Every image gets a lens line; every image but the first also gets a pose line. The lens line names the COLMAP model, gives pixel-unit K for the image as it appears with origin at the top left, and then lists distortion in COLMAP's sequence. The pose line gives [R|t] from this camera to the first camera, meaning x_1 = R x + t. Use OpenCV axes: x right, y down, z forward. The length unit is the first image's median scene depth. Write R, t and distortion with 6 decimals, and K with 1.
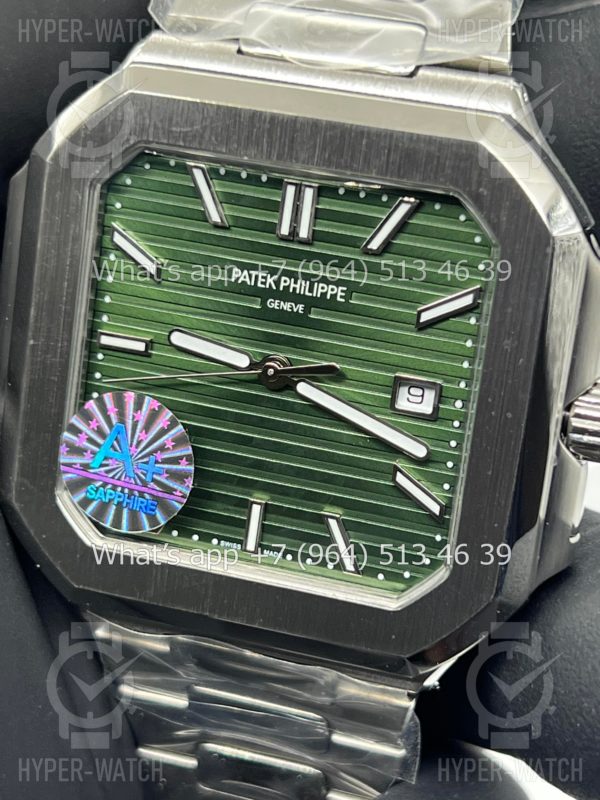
lens RADIAL K [[1868.6, 0, 310.5], [0, 1868.6, 399.5], [0, 0, 1]] dist [0.304039, -0.072673]
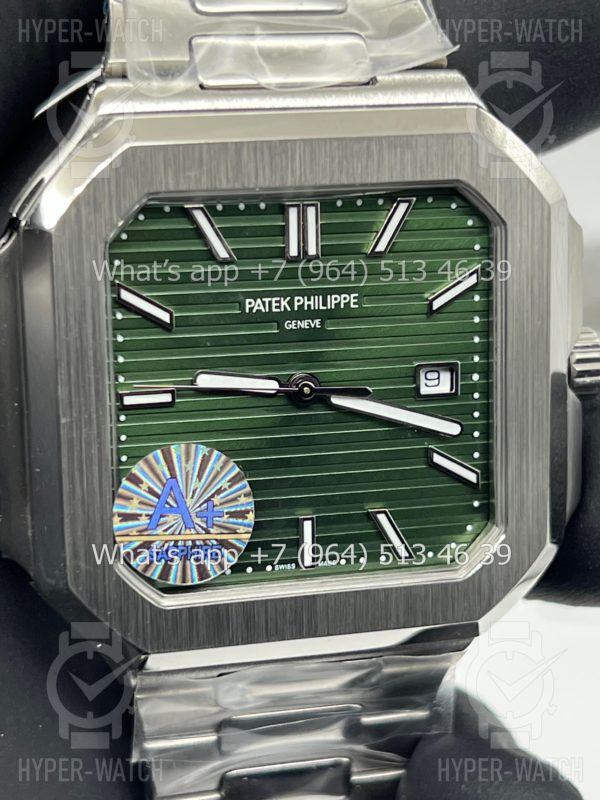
lens RADIAL K [[1794.2, 0, 300.0], [0, 1794.2, 400.0], [0, 0, 1]] dist [0.300525, -0.289255]
pose [[0.856378, -0.238697, 0.457866, -0.474465], [0.228355, 0.970385, 0.078779, -0.087578], [-0.463111, 0.037091, 0.885524, 0.132934]]
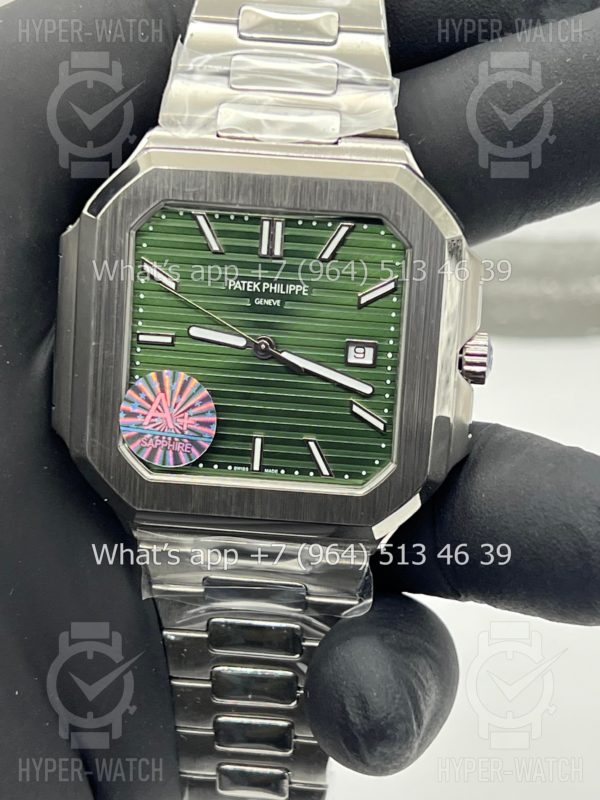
lens RADIAL K [[1794.2, 0, 300.0], [0, 1794.2, 400.0], [0, 0, 1]] dist [0.300525, -0.289255]
pose [[0.971933, -0.099676, 0.213101, -0.301312], [0.107157, 0.993957, -0.023816, 0.064519], [-0.209439, 0.045983, 0.976740, -0.400219]]
